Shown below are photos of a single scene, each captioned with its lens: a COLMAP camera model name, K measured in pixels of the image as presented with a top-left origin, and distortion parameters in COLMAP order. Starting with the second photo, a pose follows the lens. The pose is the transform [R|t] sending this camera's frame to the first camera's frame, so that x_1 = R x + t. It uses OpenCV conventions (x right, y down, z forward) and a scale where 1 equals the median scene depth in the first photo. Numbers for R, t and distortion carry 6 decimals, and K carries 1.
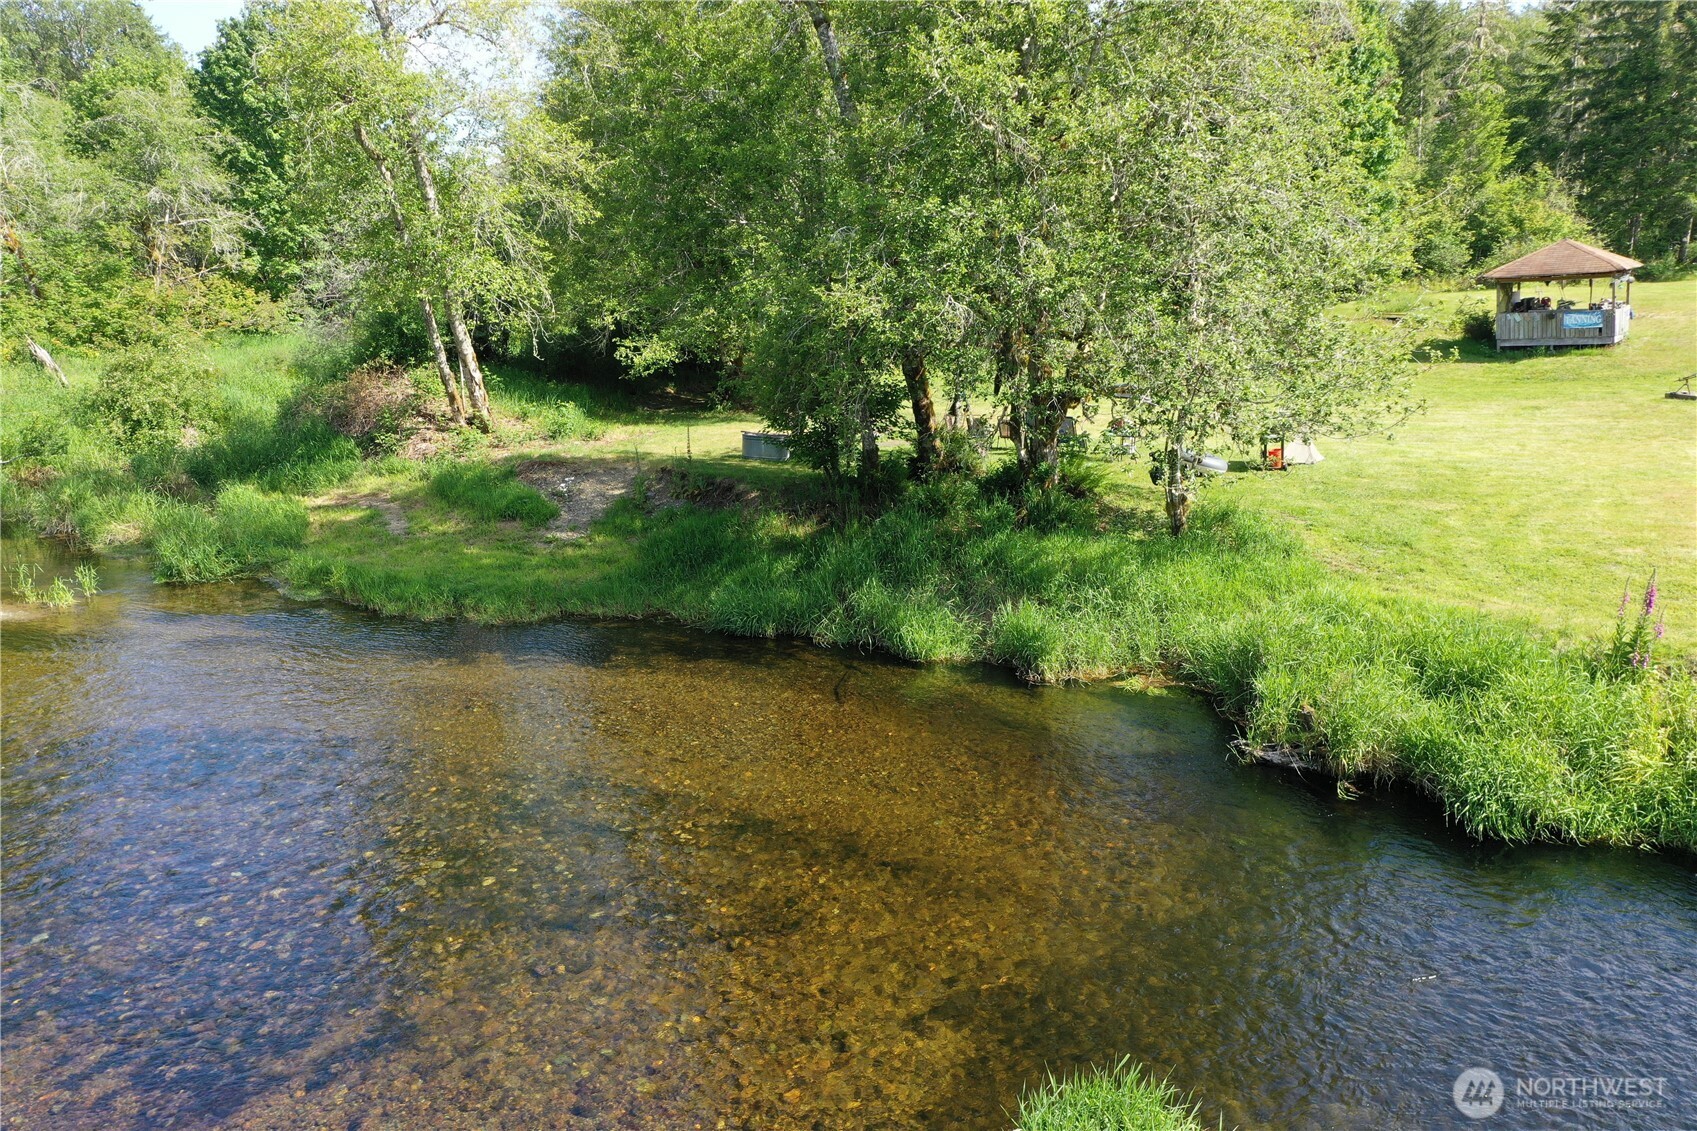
lens RADIAL K [[1353.0, 0, 853.0], [0, 1353.0, 561.3], [0, 0, 1]] dist [0.017549, 0.004041]
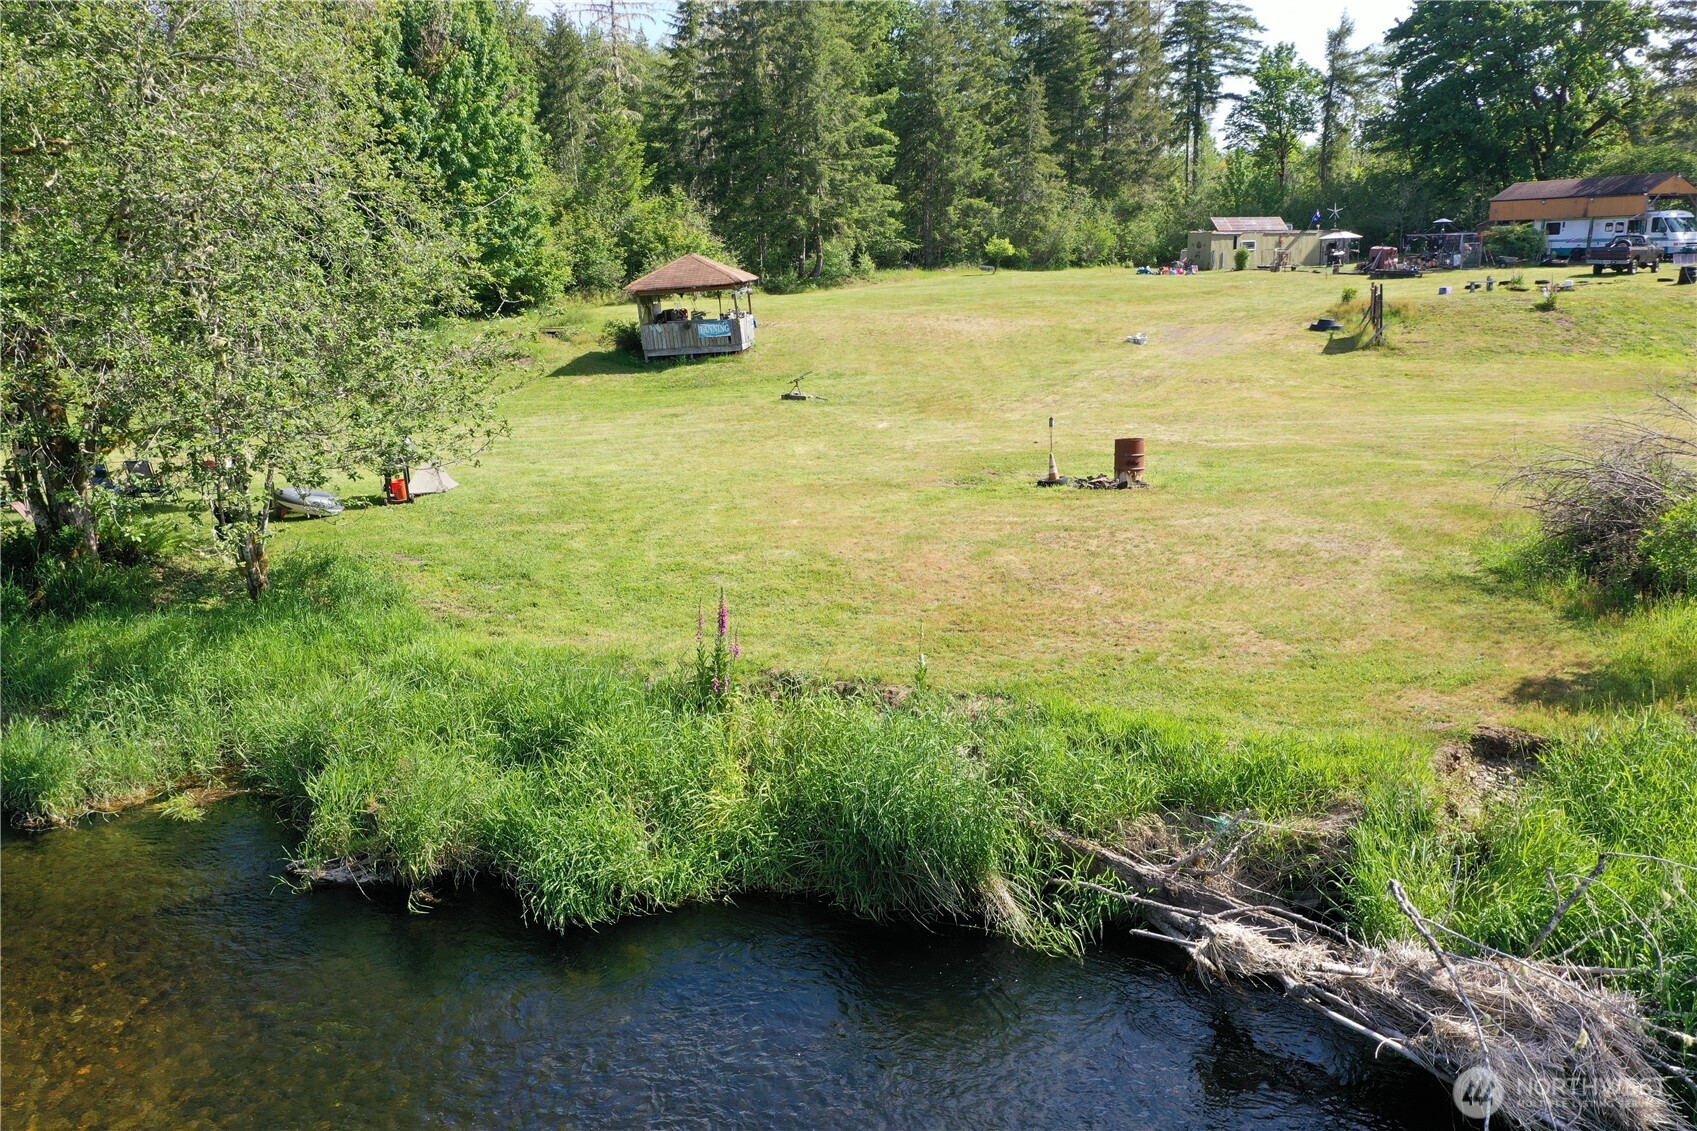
lens RADIAL K [[1353.0, 0, 853.0], [0, 1353.0, 561.3], [0, 0, 1]] dist [0.017549, 0.004041]
pose [[0.847035, -0.116632, 0.518583, 0.083054], [0.123192, 0.992141, 0.021921, -0.010279], [-0.517064, 0.045317, 0.854746, 0.067182]]
